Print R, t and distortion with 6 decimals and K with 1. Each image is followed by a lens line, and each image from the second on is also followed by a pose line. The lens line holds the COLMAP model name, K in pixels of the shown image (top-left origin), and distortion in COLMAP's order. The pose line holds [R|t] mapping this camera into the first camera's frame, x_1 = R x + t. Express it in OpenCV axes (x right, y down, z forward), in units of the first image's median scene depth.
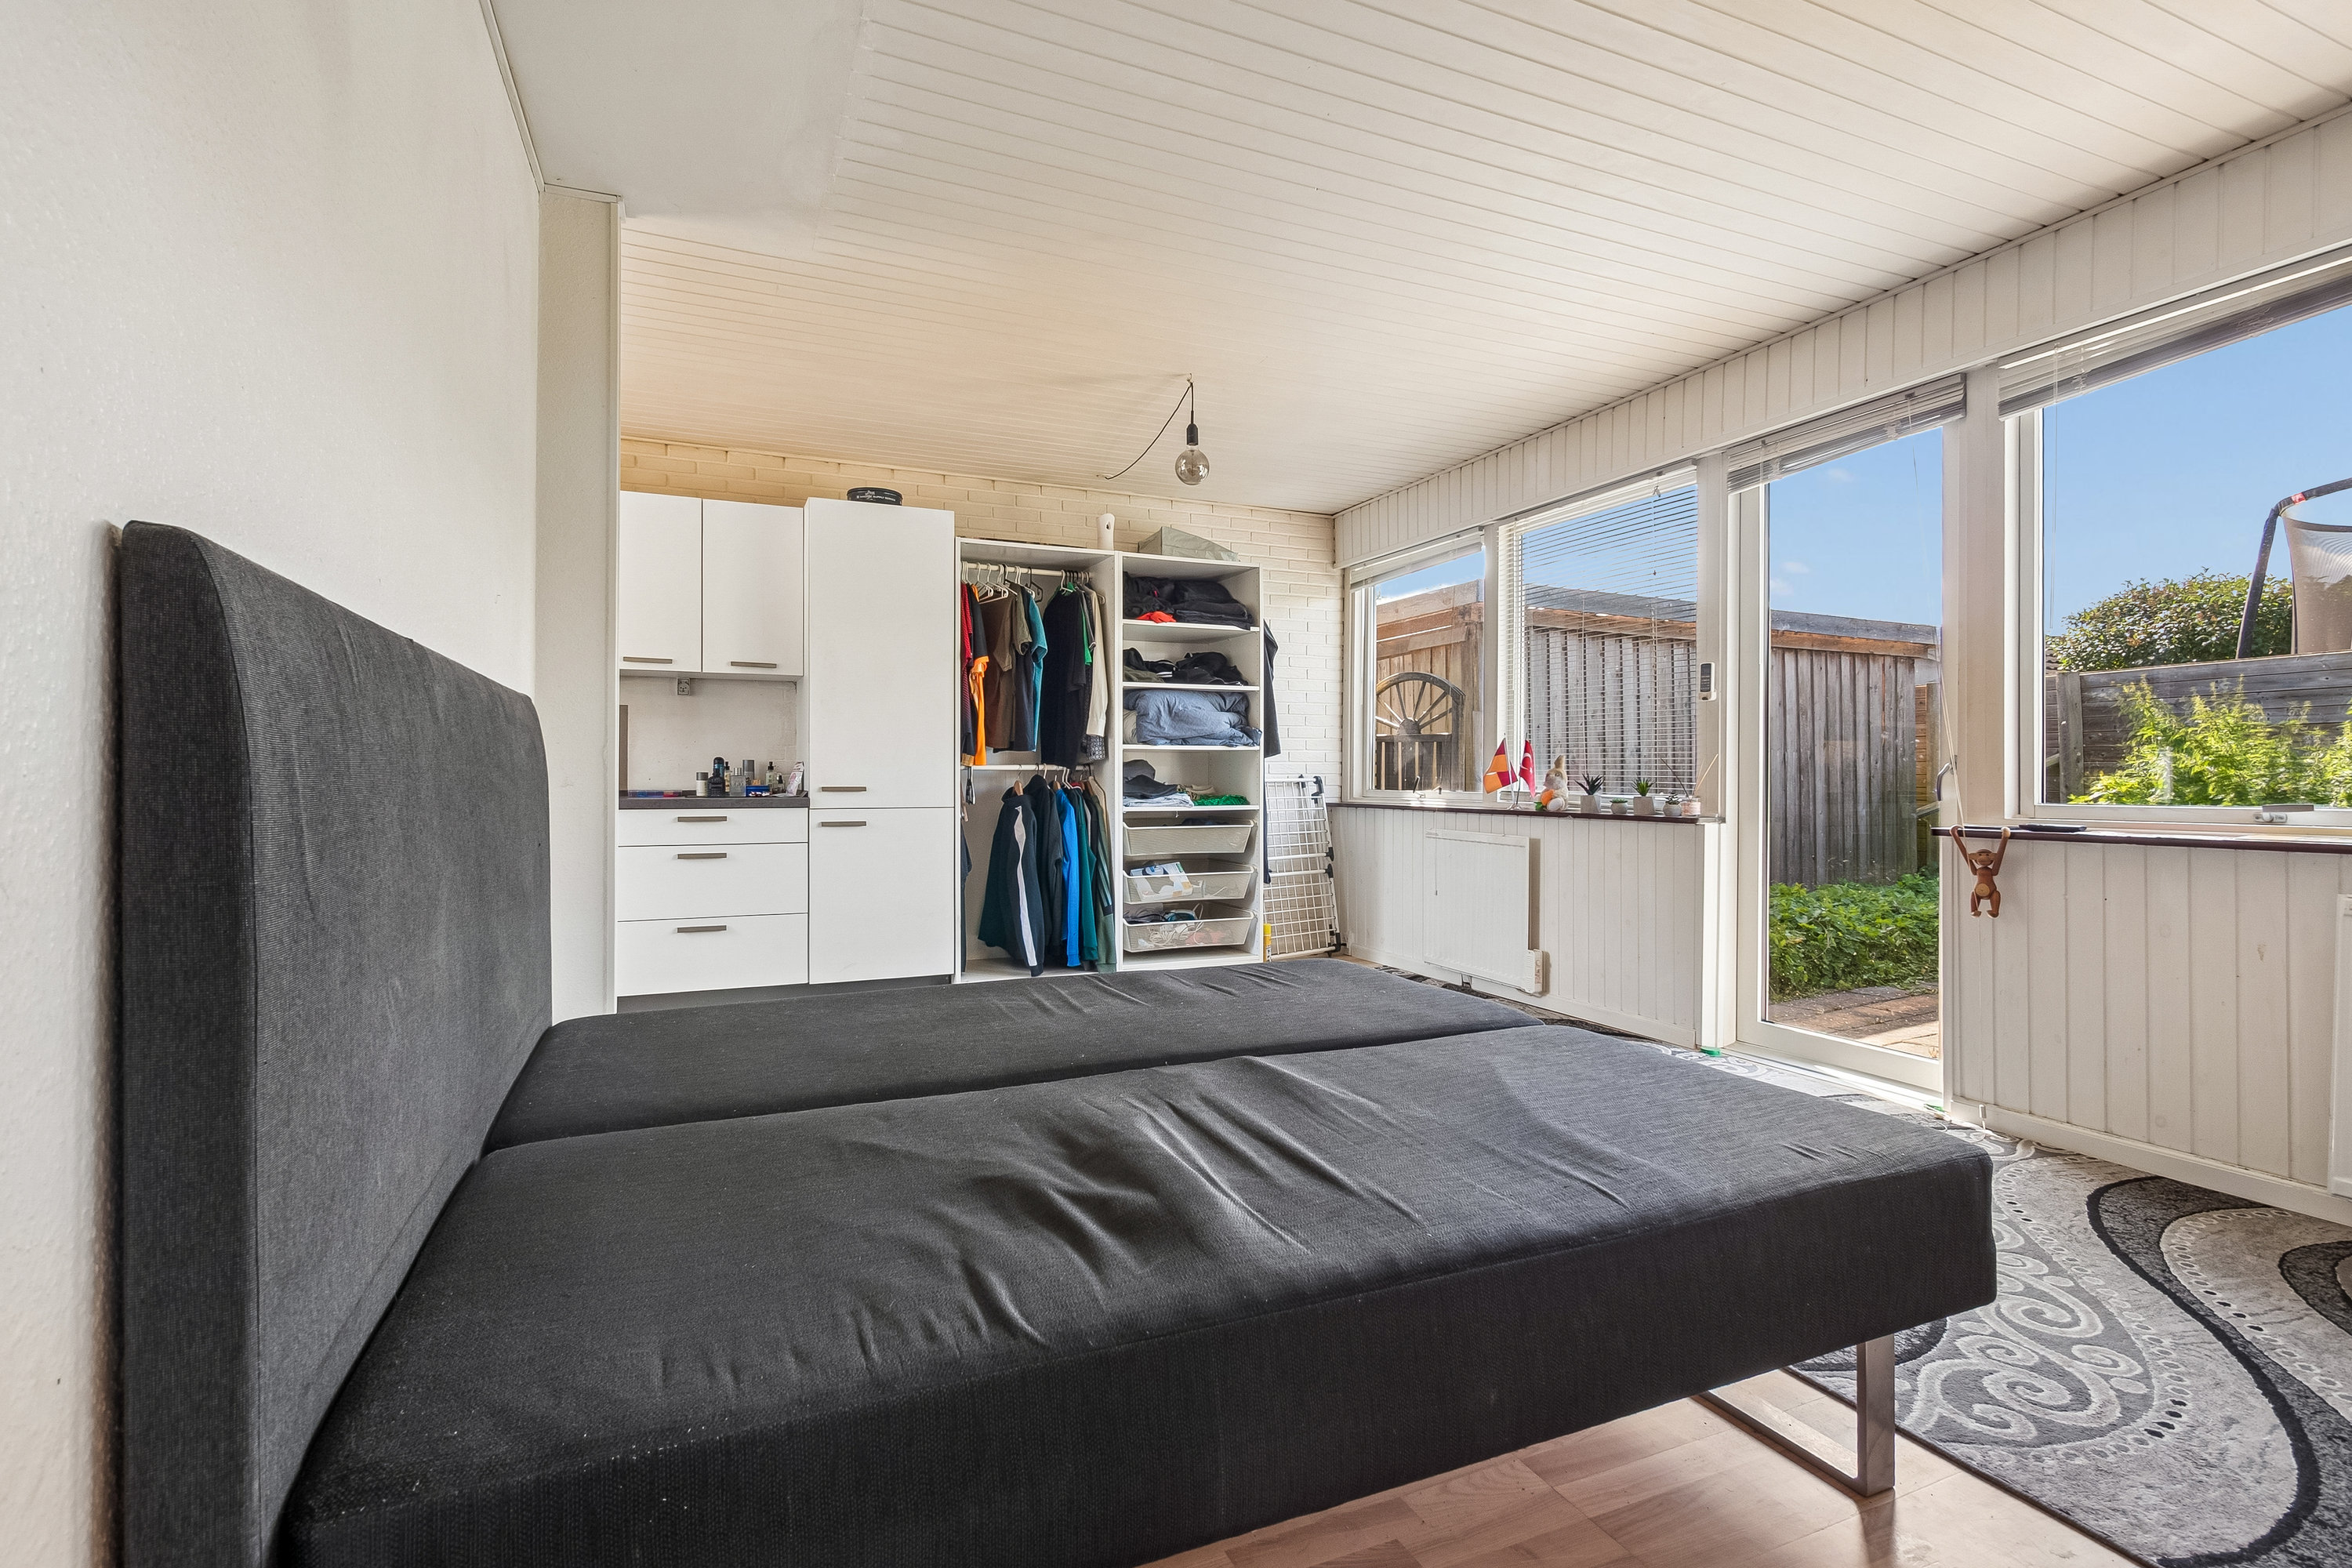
lens RADIAL K [[1106.1, 0, 1170.5], [0, 1106.1, 778.4], [0, 0, 1]] dist [0.004114, -0.000876]
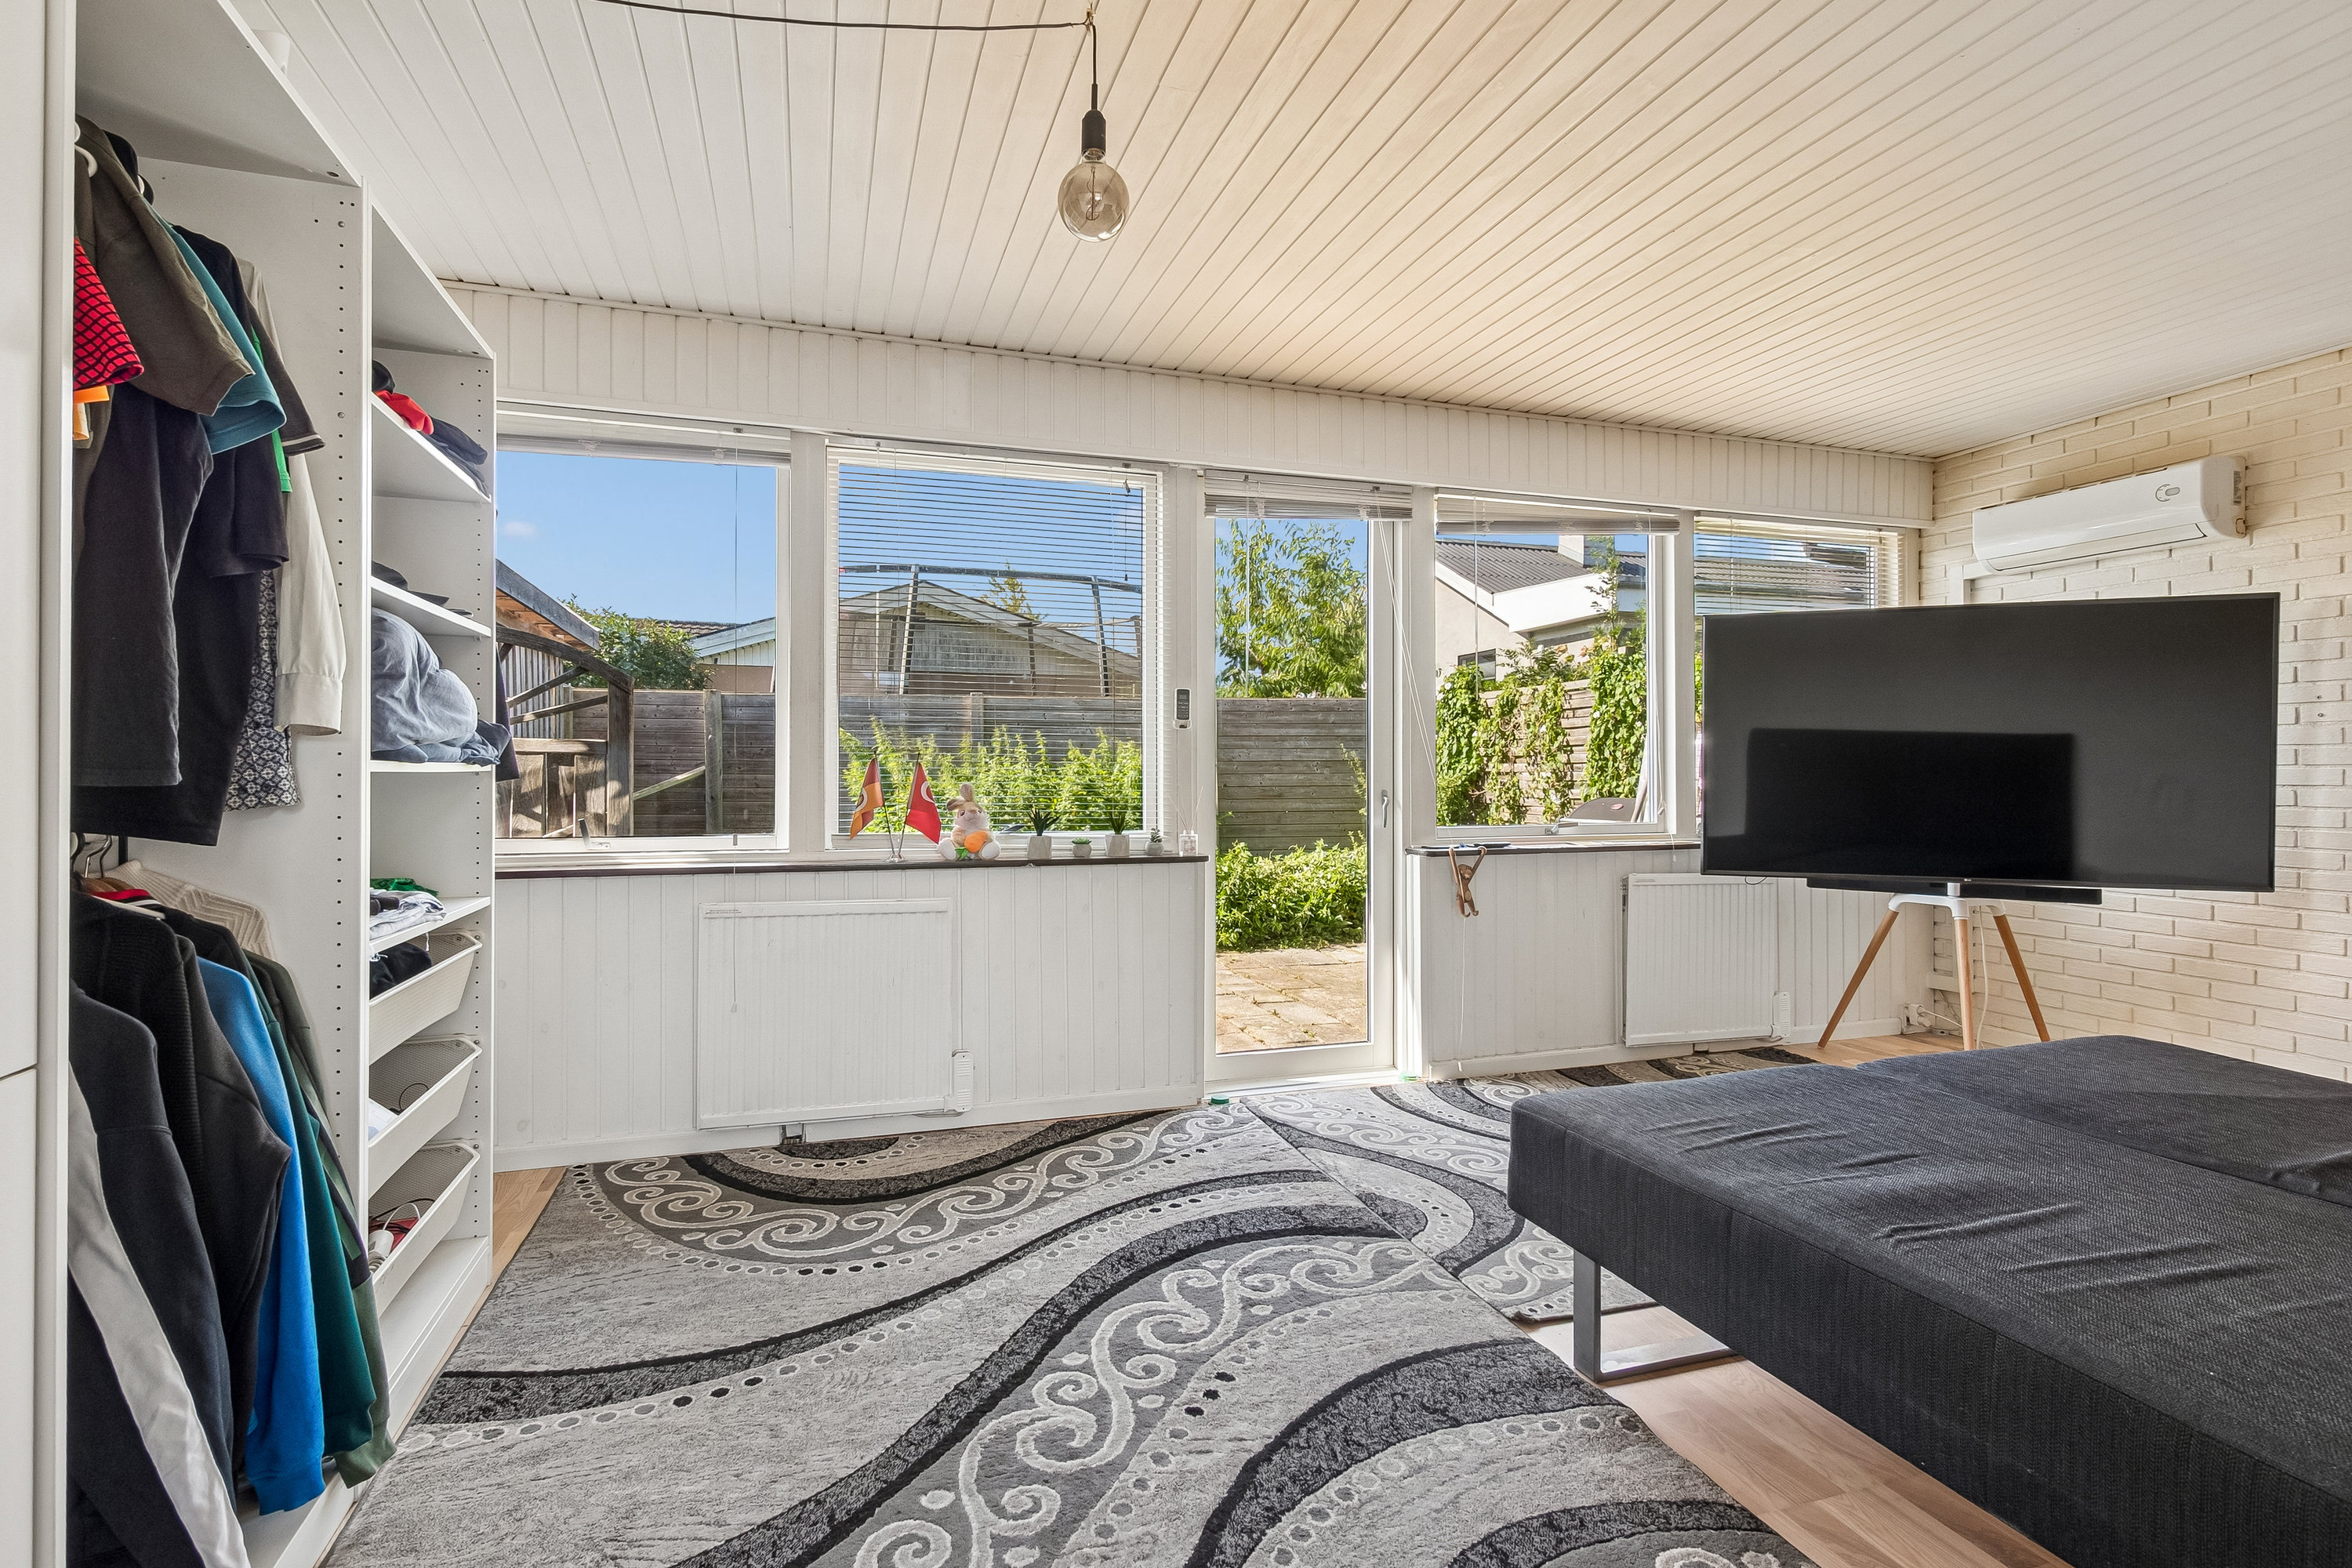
lens RADIAL K [[1106.1, 0, 1188.1], [0, 1106.1, 772.3], [0, 0, 1]] dist [0.004114, -0.000876]
pose [[0.092061, -0.000999, 0.995753, -0.349572], [0.000337, 0.999999, 0.000972, -0.027222], [-0.995753, 0.000246, 0.092061, 0.711165]]
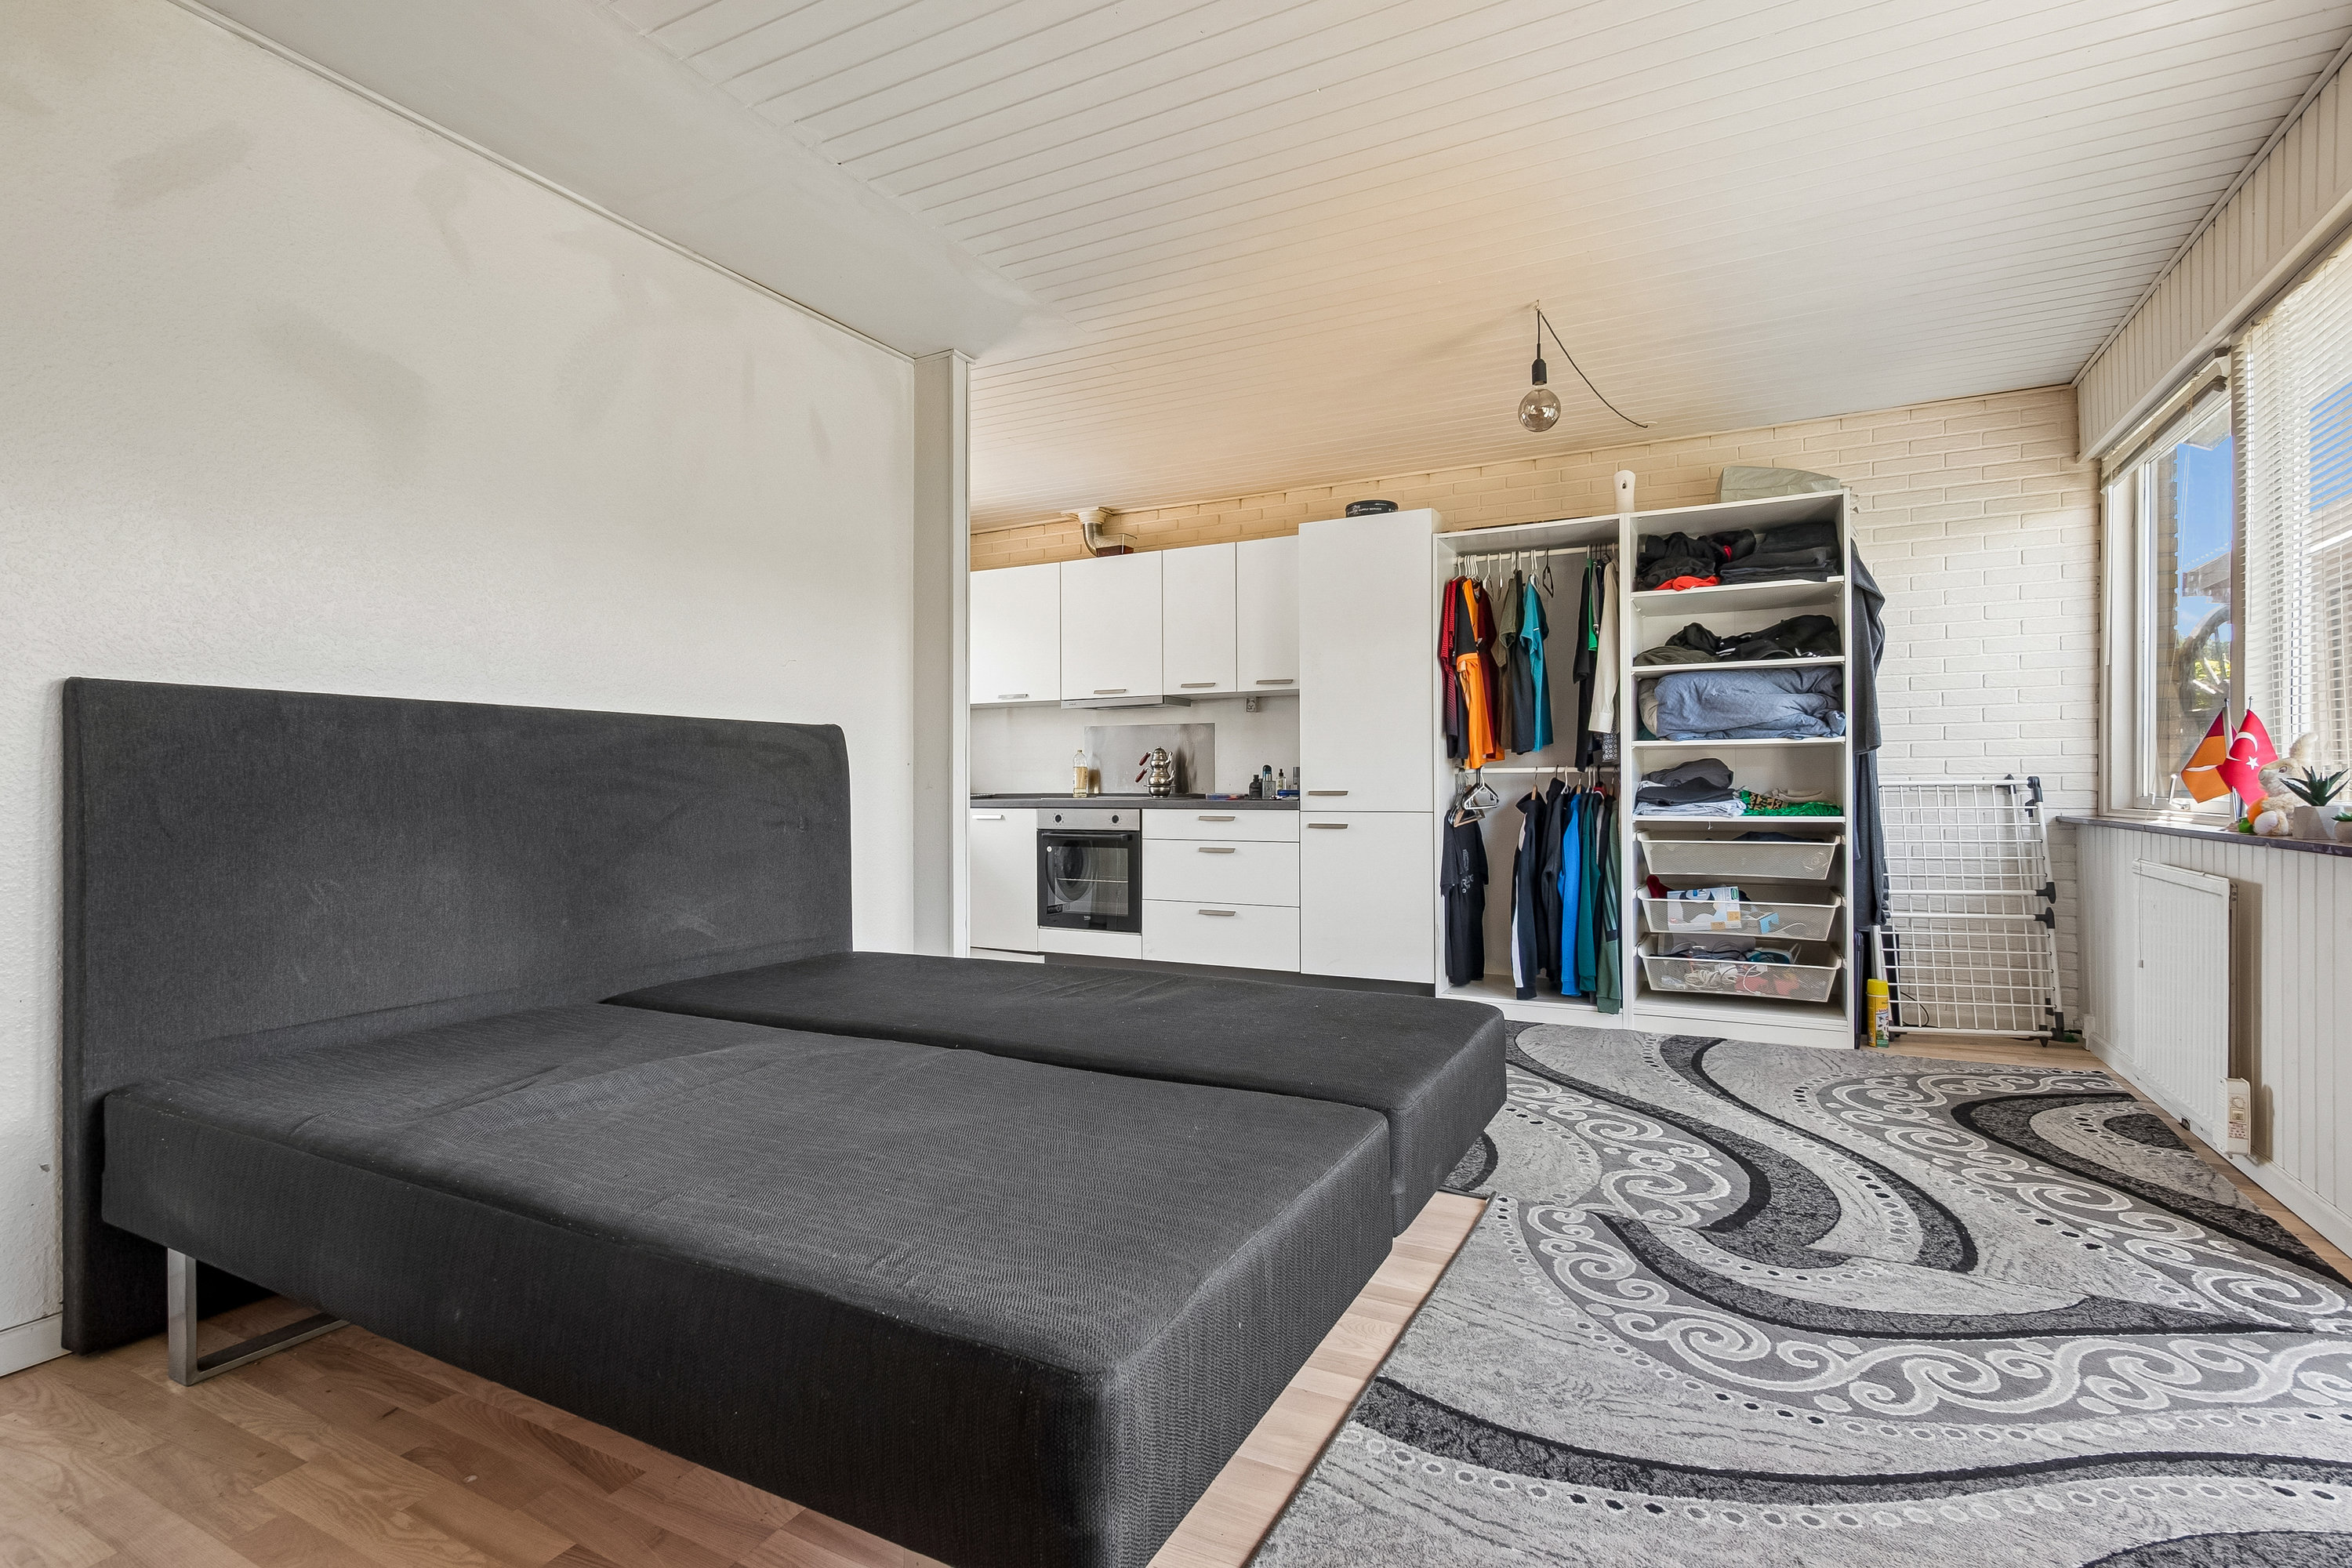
lens RADIAL K [[1106.1, 0, 1182.2], [0, 1106.1, 784.0], [0, 0, 1]] dist [0.004114, -0.000876]
pose [[0.632774, -0.005148, -0.774319, 0.390543], [0.003021, 0.999987, -0.004180, 0.004570], [0.774331, 0.000306, 0.632781, 0.200663]]
